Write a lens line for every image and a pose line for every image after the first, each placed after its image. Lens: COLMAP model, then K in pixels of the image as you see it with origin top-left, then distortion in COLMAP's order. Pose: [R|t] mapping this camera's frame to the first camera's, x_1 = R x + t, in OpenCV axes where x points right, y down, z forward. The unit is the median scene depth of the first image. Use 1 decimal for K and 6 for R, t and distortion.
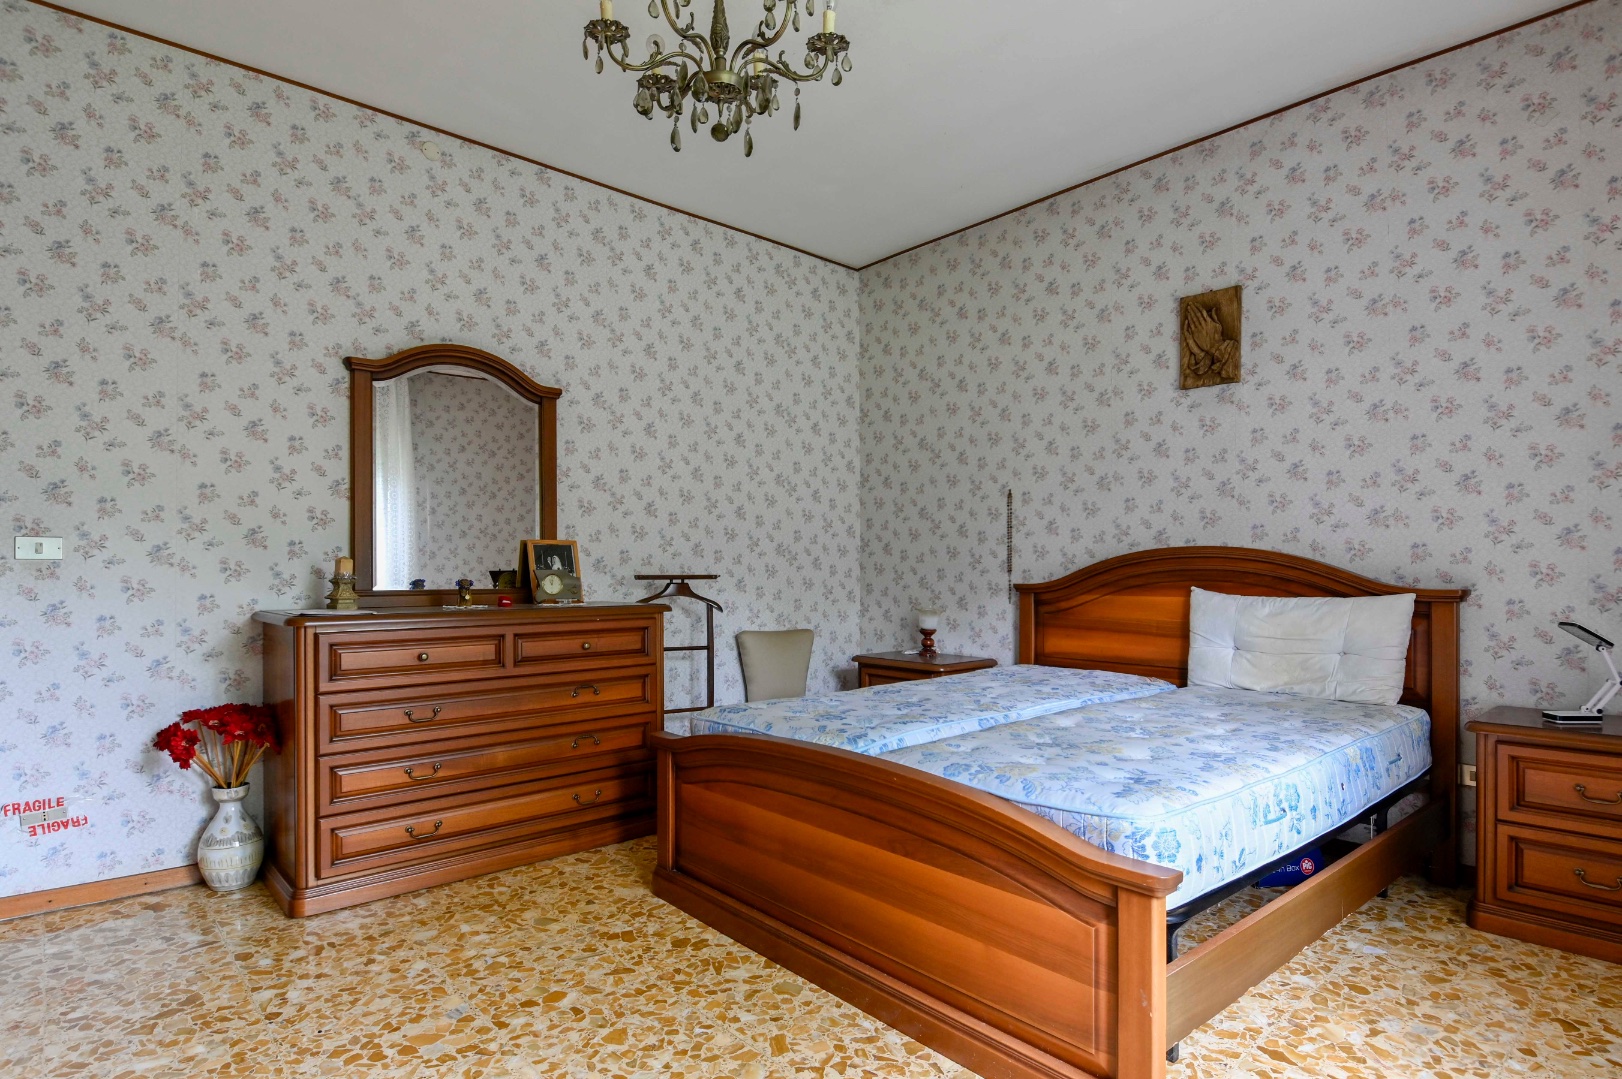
lens RADIAL K [[861.9, 0, 809.3], [0, 861.9, 566.0], [0, 0, 1]] dist [0.011073, -0.021006]
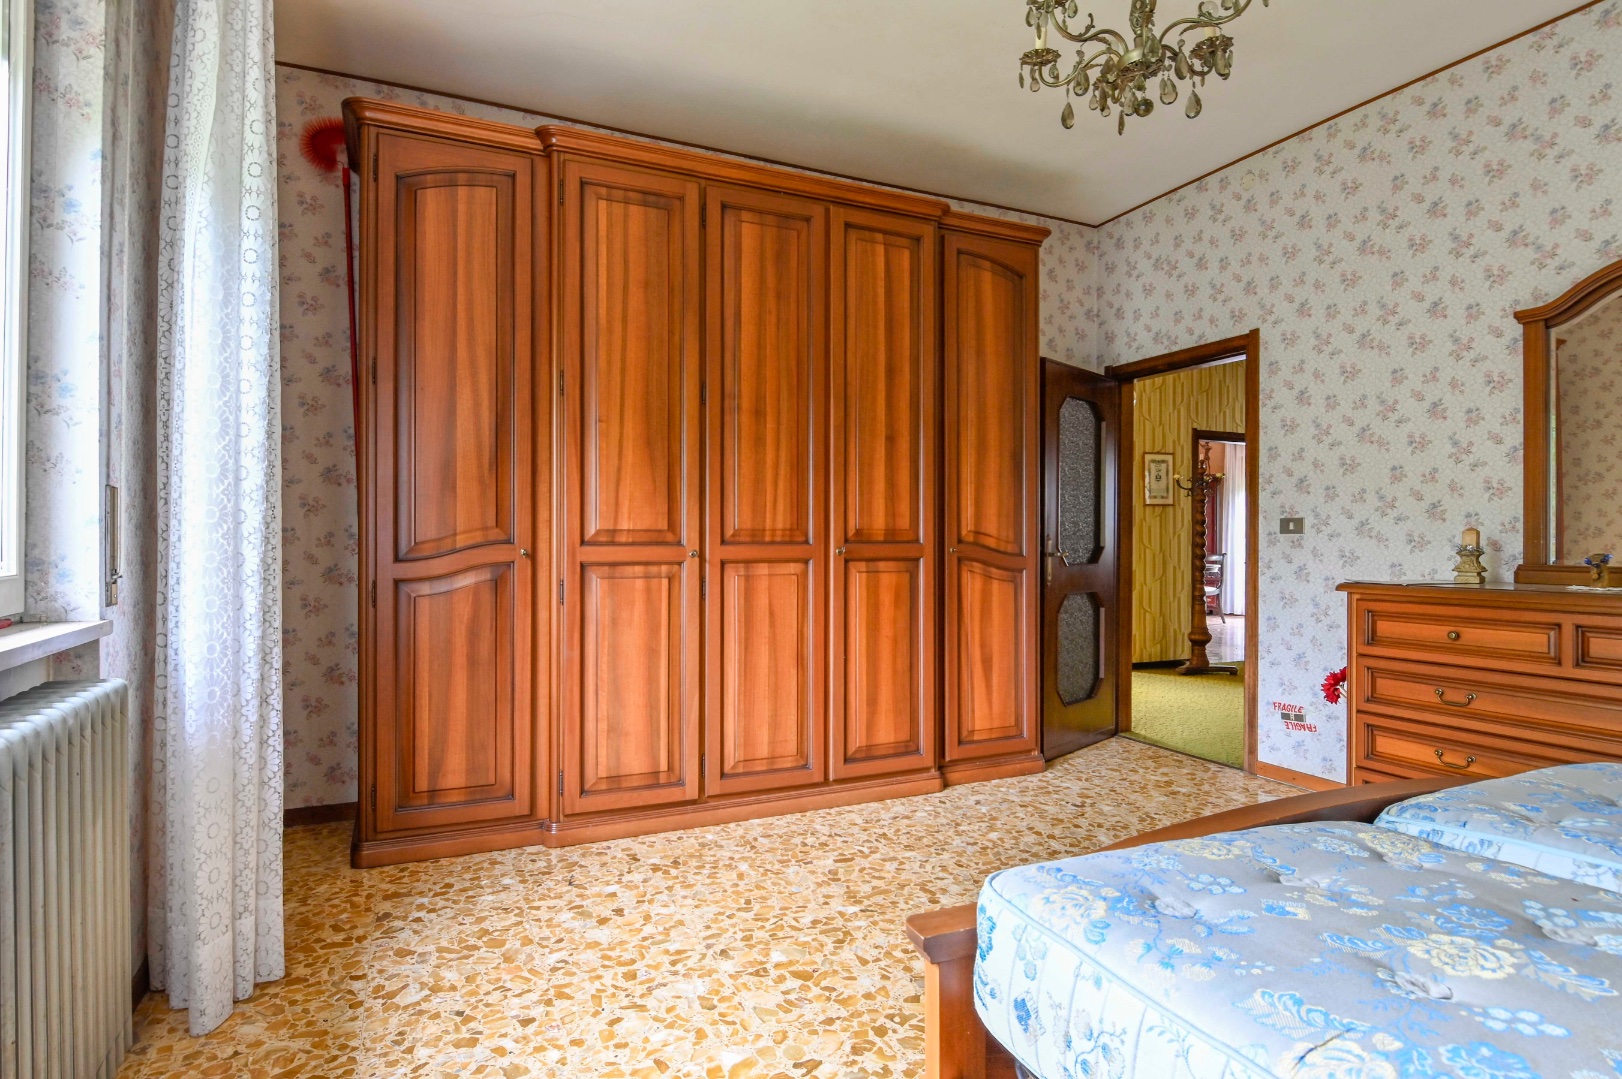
lens RADIAL K [[861.9, 0, 799.6], [0, 861.9, 545.8], [0, 0, 1]] dist [0.011073, -0.021006]
pose [[-0.307142, 0.004505, -0.951653, 0.493559], [0.003036, 0.999988, 0.003754, 0.002492], [0.951659, -0.001737, -0.307152, 0.466878]]
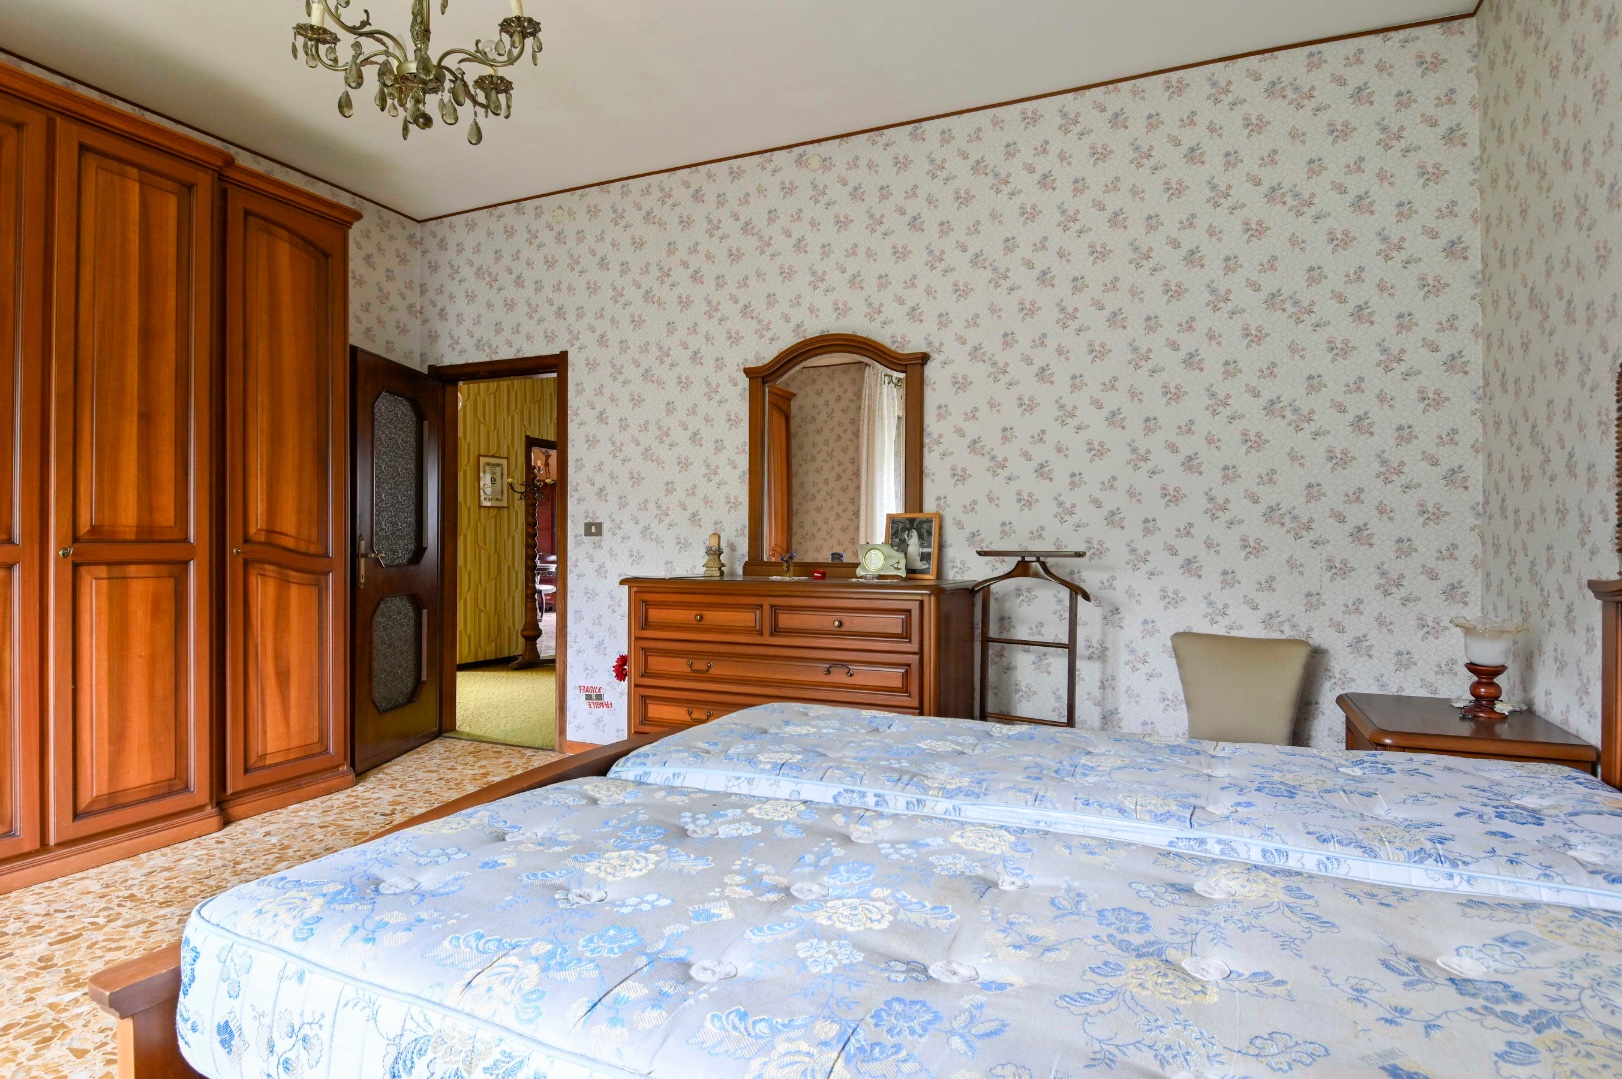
lens RADIAL K [[861.9, 0, 813.5], [0, 861.9, 543.9], [0, 0, 1]] dist [0.011073, -0.021006]
pose [[0.404189, 0.001239, -0.914675, 0.520839], [-0.000286, 0.999999, 0.001228, 0.003031], [0.914675, -0.000235, 0.404189, 0.508028]]
